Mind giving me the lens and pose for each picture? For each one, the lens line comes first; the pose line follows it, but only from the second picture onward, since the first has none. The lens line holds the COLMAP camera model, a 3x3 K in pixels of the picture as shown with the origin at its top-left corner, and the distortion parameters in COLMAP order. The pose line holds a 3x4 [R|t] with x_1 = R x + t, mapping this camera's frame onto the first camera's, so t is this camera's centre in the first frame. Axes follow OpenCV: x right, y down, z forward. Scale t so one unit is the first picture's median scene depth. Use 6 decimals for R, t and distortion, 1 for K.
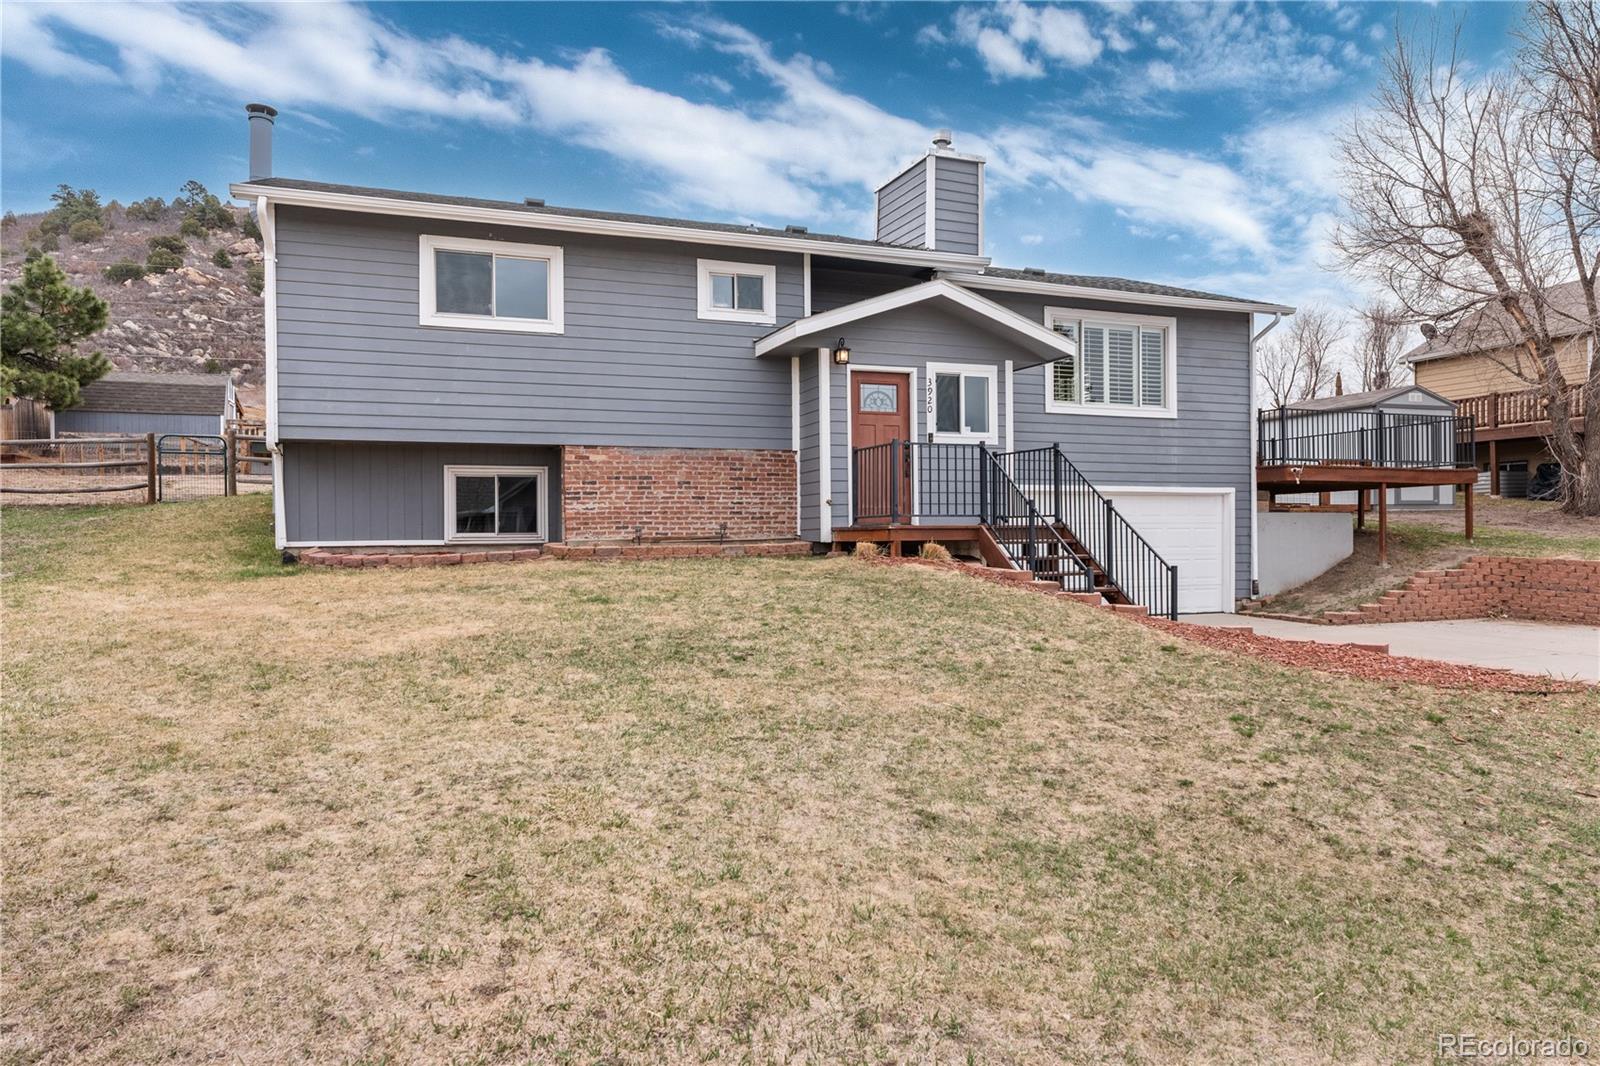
lens RADIAL K [[1069.6, 0, 800.0], [0, 1069.6, 533.0], [0, 0, 1]] dist [-0.003379, -0.000127]
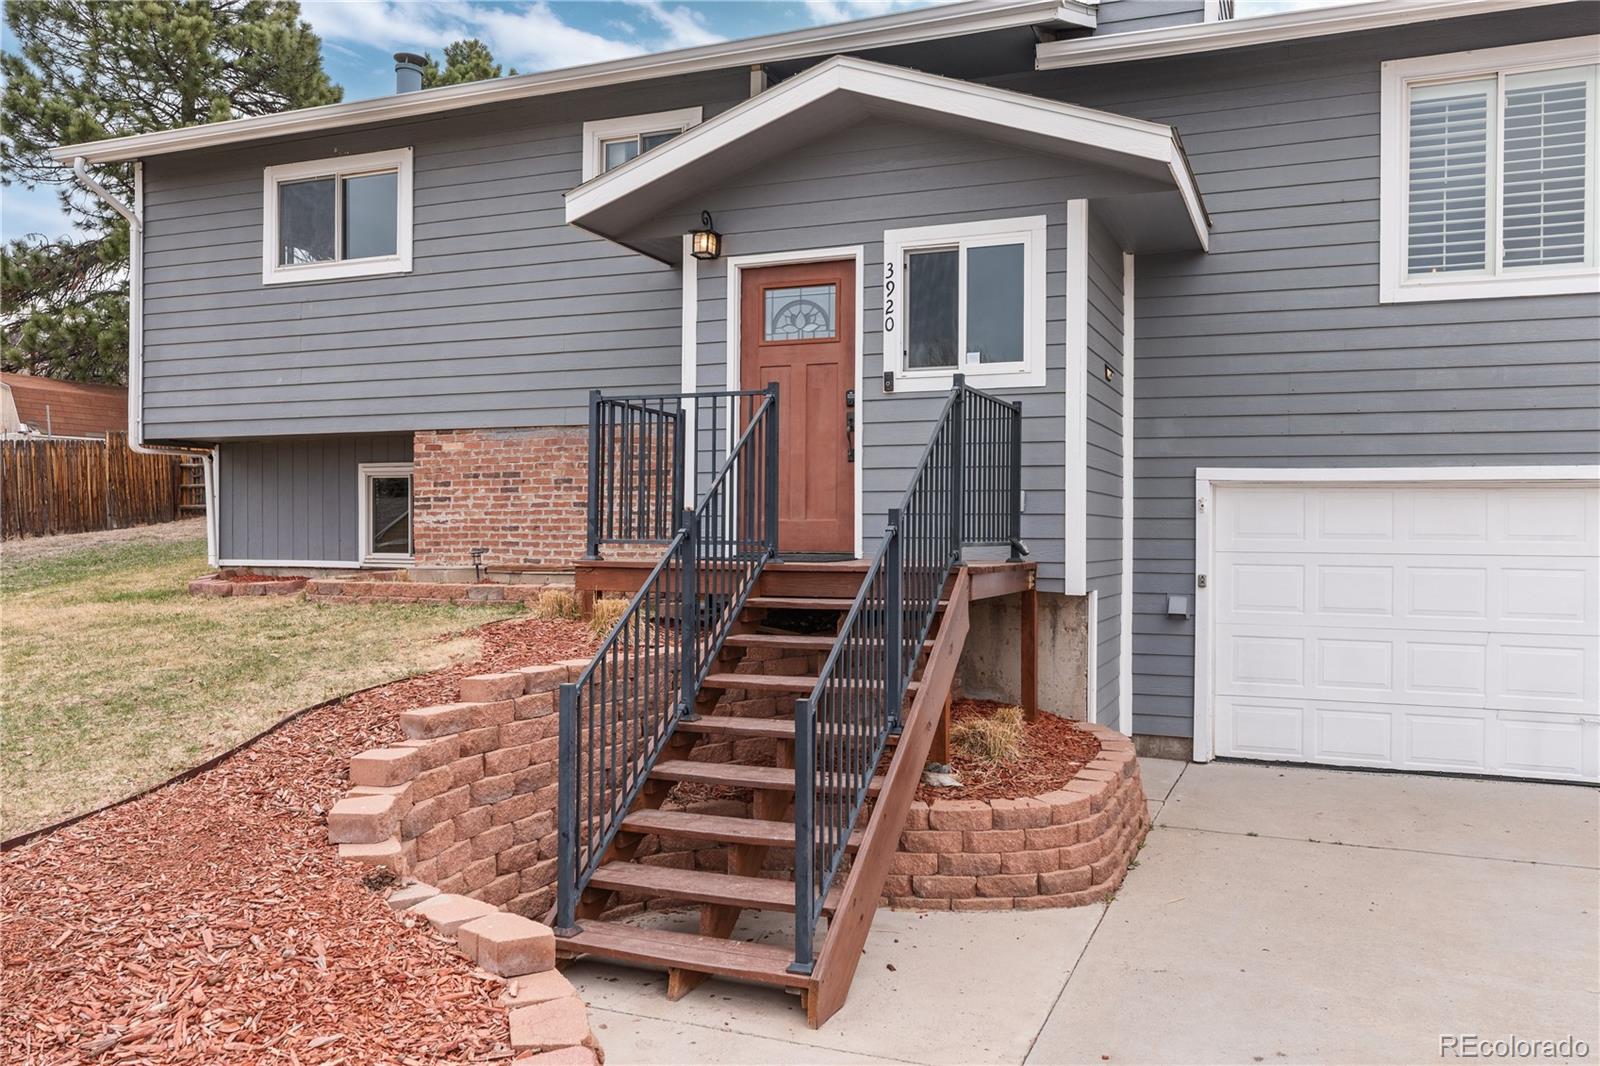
lens RADIAL K [[1259.3, 0, 800.0], [0, 1259.3, 533.0], [0, 0, 1]] dist [0.000913, 0.001969]
pose [[0.721952, 0.010905, -0.691857, 0.510625], [-0.009956, 0.999936, 0.005372, -0.021582], [0.691872, 0.003010, 0.722014, 0.558952]]
